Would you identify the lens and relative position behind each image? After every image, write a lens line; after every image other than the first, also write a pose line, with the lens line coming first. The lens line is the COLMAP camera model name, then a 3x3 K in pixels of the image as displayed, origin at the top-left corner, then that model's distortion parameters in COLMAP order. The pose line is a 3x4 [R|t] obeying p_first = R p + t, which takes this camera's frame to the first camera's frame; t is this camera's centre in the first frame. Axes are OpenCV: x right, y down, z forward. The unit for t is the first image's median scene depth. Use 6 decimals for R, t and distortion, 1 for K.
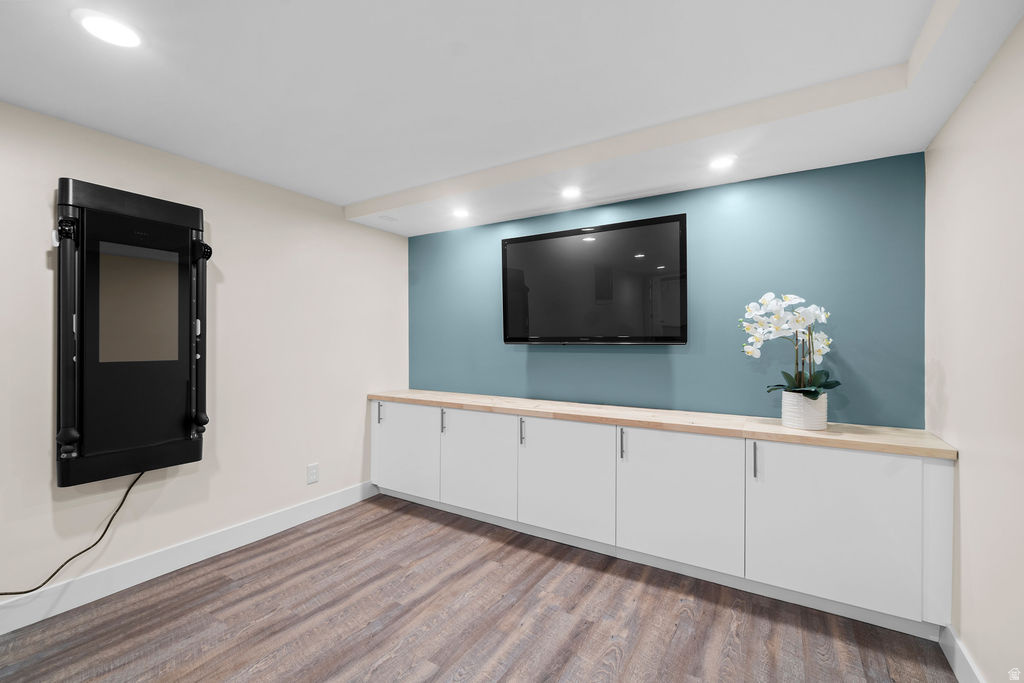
lens RADIAL K [[448.3, 0, 509.3], [0, 448.3, 342.9], [0, 0, 1]] dist [-0.000641, 0.002320]
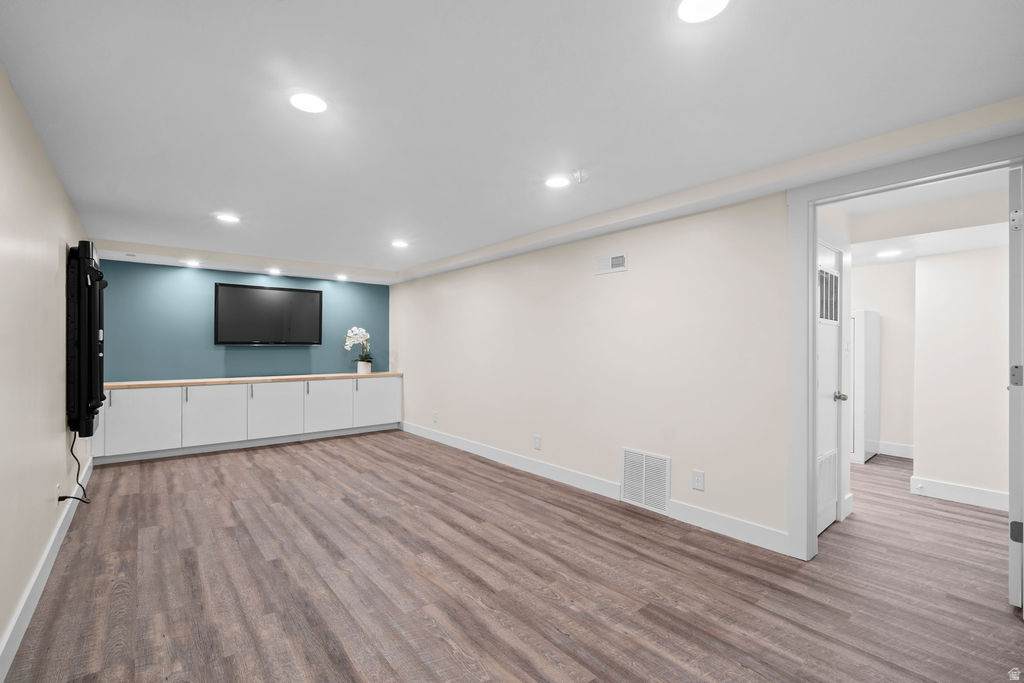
lens RADIAL K [[448.3, 0, 510.6], [0, 448.3, 343.9], [0, 0, 1]] dist [-0.000641, 0.002320]
pose [[0.309654, -0.000488, 0.950849, -1.743673], [0.000530, 1.000000, 0.000341, -0.006462], [-0.950849, 0.000399, 0.309654, -0.775714]]
